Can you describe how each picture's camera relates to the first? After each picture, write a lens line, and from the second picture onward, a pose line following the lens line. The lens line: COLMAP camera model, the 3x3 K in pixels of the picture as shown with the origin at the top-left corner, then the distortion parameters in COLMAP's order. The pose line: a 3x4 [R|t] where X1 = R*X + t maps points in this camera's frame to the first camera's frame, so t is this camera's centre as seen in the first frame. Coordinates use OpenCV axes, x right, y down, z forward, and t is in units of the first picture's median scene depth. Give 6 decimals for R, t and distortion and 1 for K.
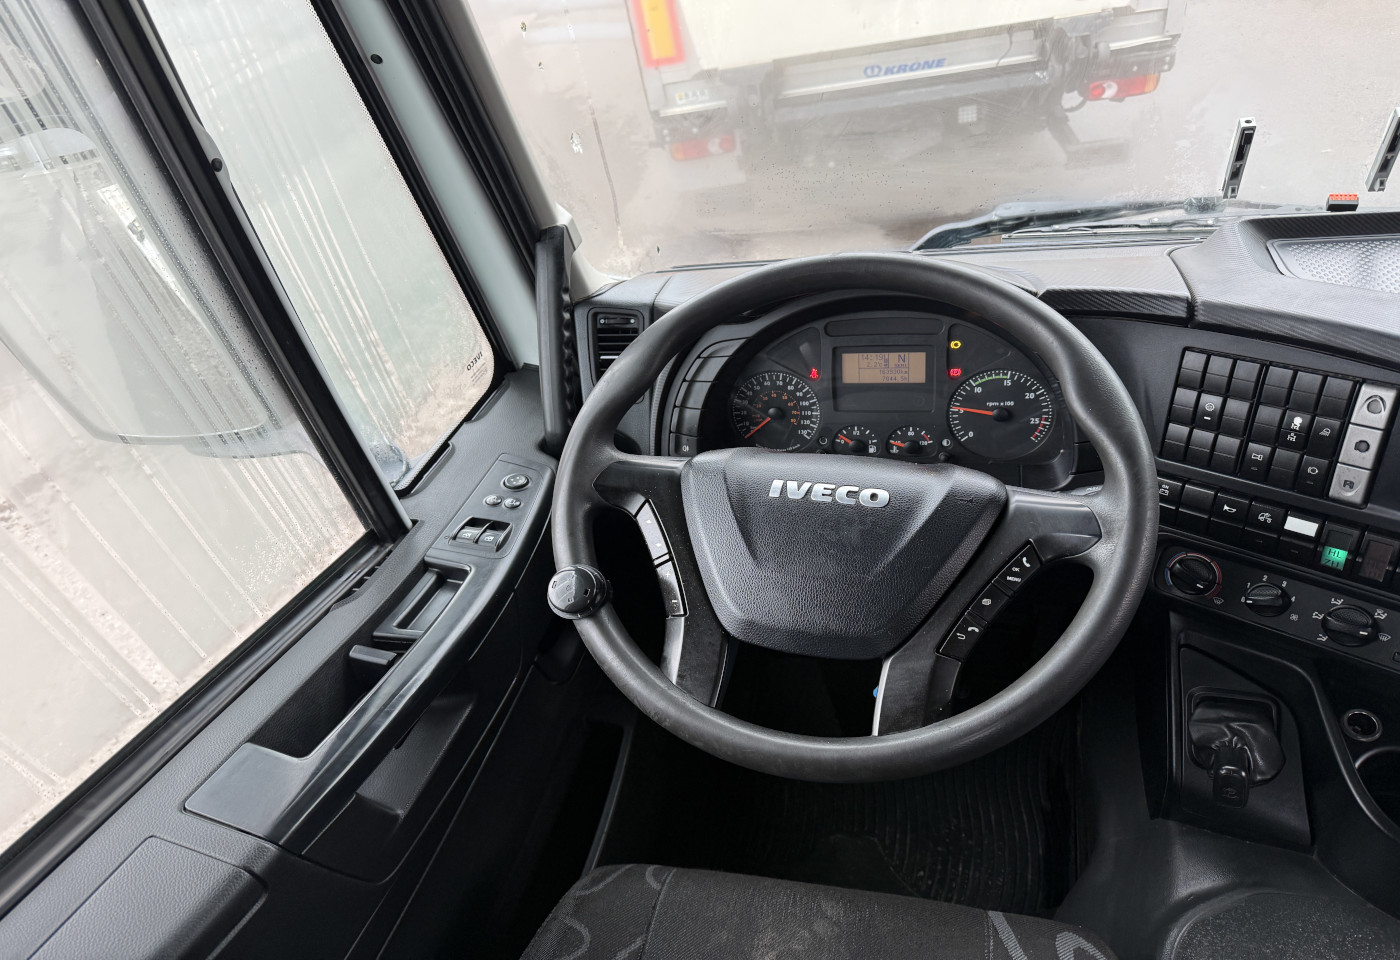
lens RADIAL K [[987.0, 0, 644.5], [0, 987.0, 559.0], [0, 0, 1]] dist [0.013368, -0.025851]
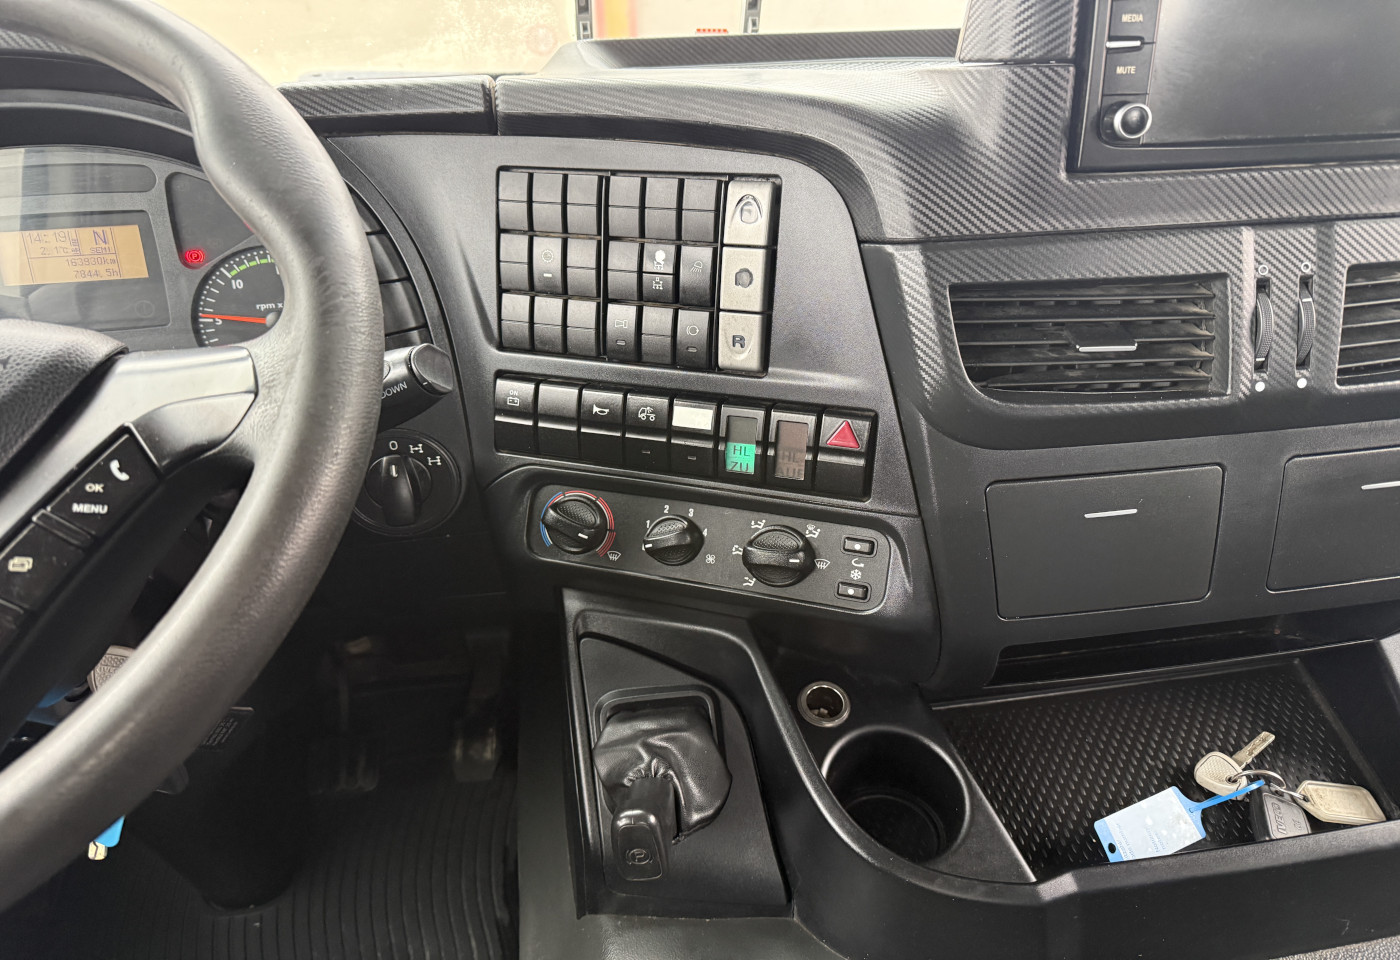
lens RADIAL K [[987.0, 0, 711.5], [0, 987.0, 566.1], [0, 0, 1]] dist [0.013368, -0.025851]
pose [[0.883147, -0.118171, 0.453967, 0.302588], [0.159825, 0.985648, -0.054352, 0.083740], [-0.441029, 0.120556, 0.889359, 0.349667]]
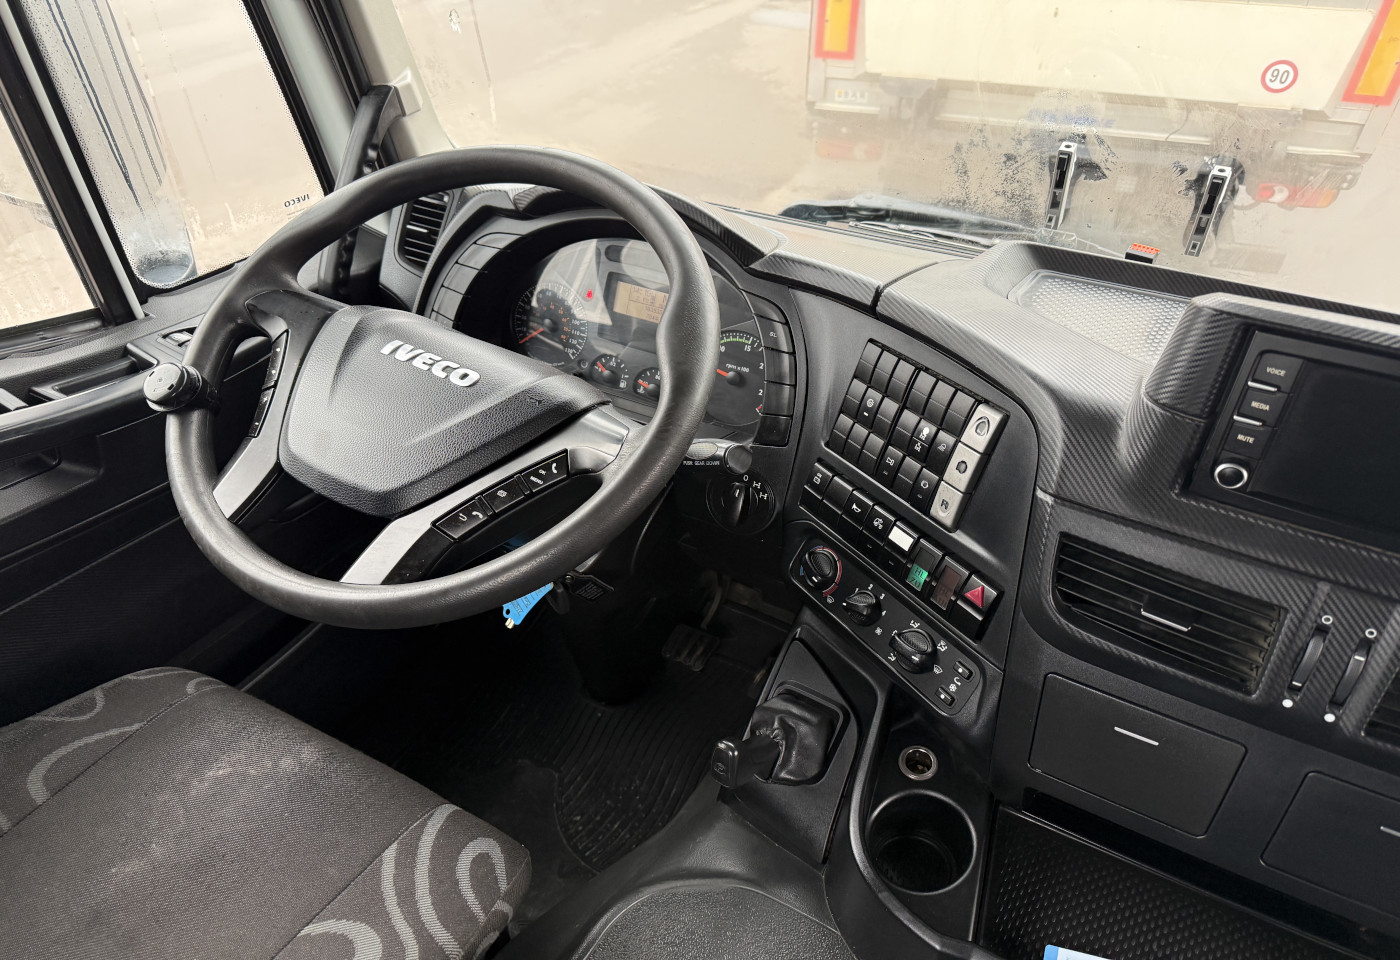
lens RADIAL K [[985.8, 0, 660.2], [0, 985.8, 552.5], [0, 0, 1]] dist [0.056543, -0.057496]
pose [[0.951187, 0.291492, -0.101364, 0.446804], [-0.291522, 0.956449, 0.014847, 0.027918], [0.101277, 0.015428, 0.994739, 0.015751]]
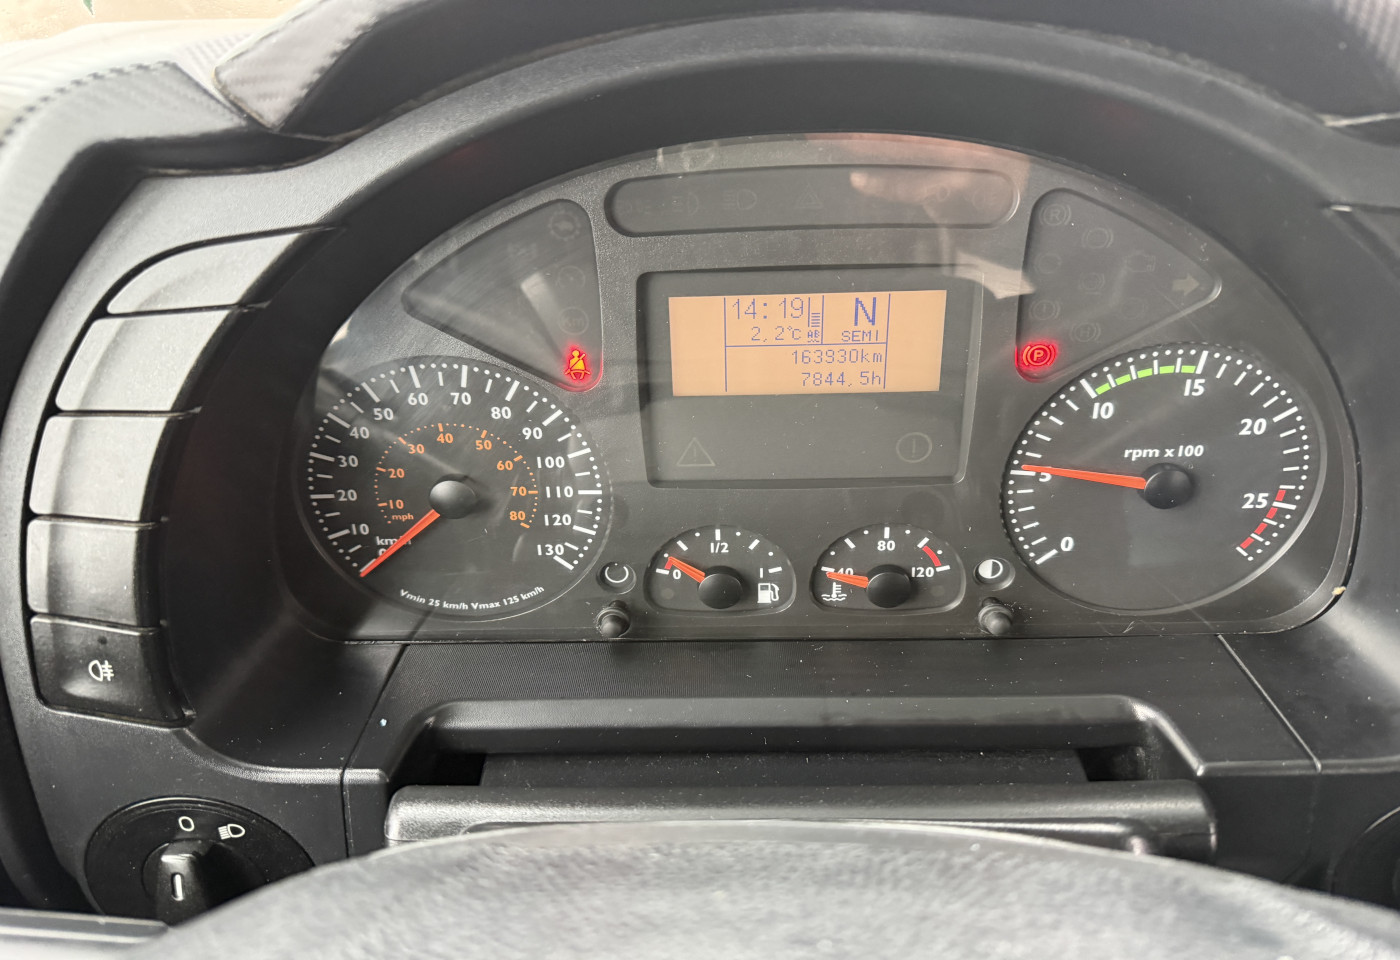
lens RADIAL K [[985.8, 0, 656.3], [0, 985.8, 545.8], [0, 0, 1]] dist [0.056543, -0.057496]
pose [[0.942708, -0.095621, 0.319623, 0.100837], [0.069136, 0.993241, 0.093234, -0.170824], [-0.326378, -0.065795, 0.942947, 0.758932]]
